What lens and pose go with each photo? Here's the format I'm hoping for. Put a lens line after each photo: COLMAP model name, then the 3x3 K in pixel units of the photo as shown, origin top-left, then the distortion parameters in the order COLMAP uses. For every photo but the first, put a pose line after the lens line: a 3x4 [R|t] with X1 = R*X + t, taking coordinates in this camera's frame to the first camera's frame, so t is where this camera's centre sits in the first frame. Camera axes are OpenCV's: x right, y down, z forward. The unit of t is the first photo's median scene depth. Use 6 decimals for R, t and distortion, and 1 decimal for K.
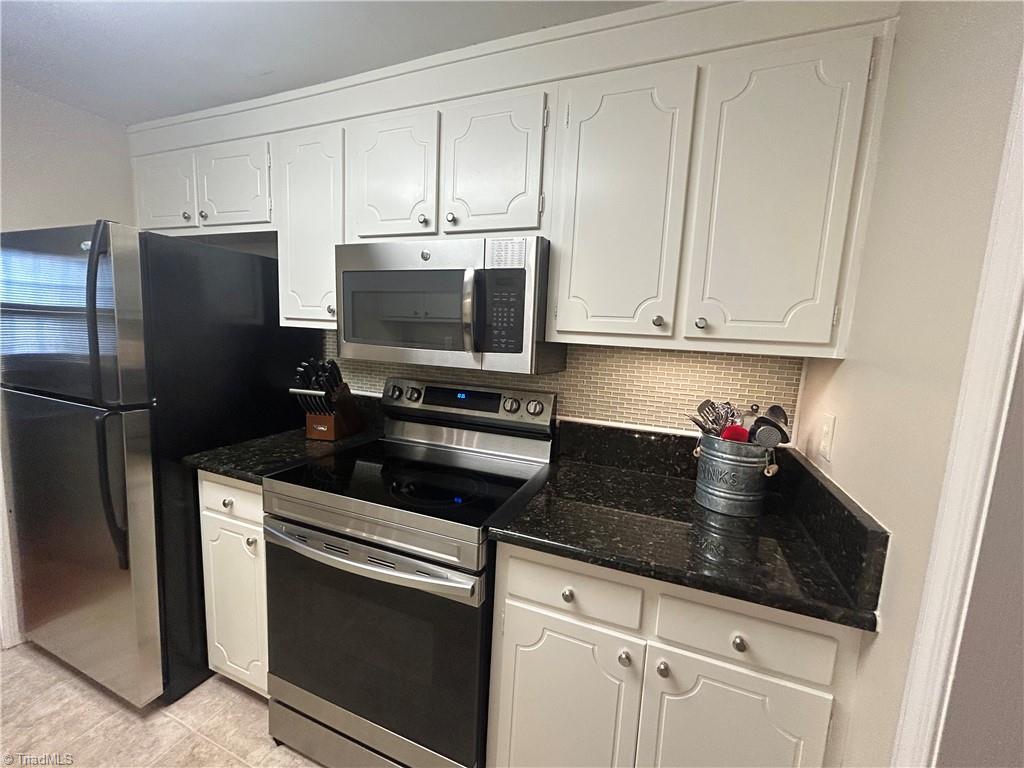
lens RADIAL K [[414.1, 0, 511.4], [0, 414.1, 381.7], [0, 0, 1]] dist [-0.006890, 0.001934]
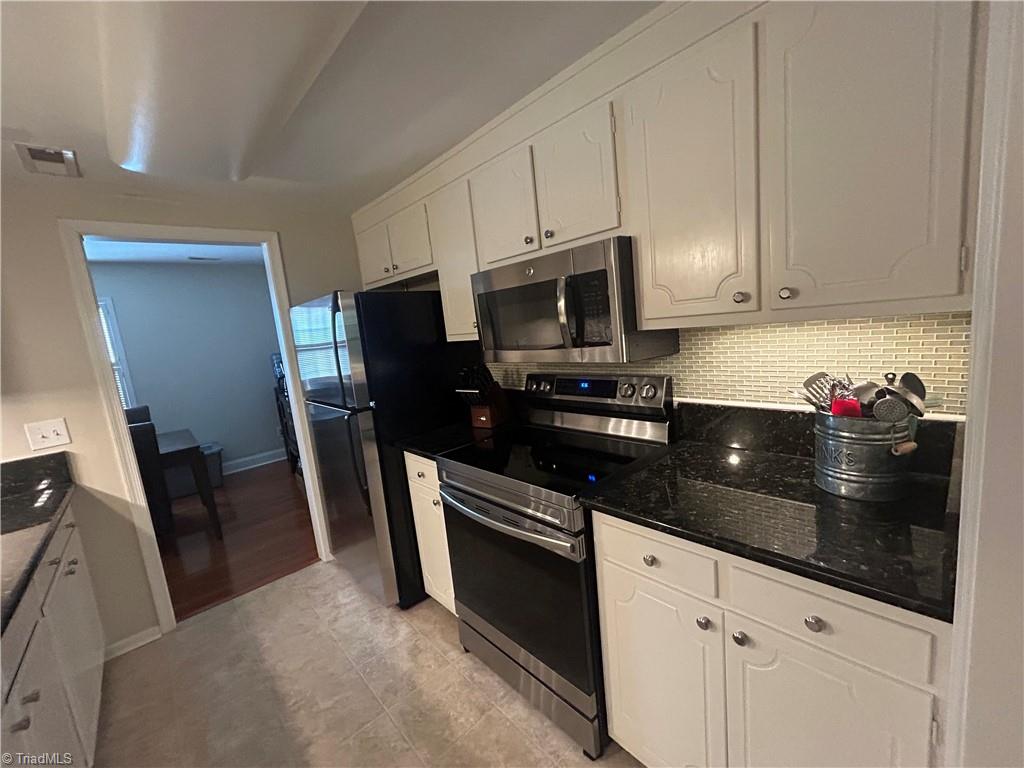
lens RADIAL K [[414.1, 0, 515.9], [0, 414.1, 383.1], [0, 0, 1]] dist [-0.006890, 0.001934]
pose [[0.893120, -0.073710, -0.443737, 0.248716], [0.089846, 0.995836, 0.015416, -0.006151], [0.440754, -0.053636, 0.896024, -0.098209]]
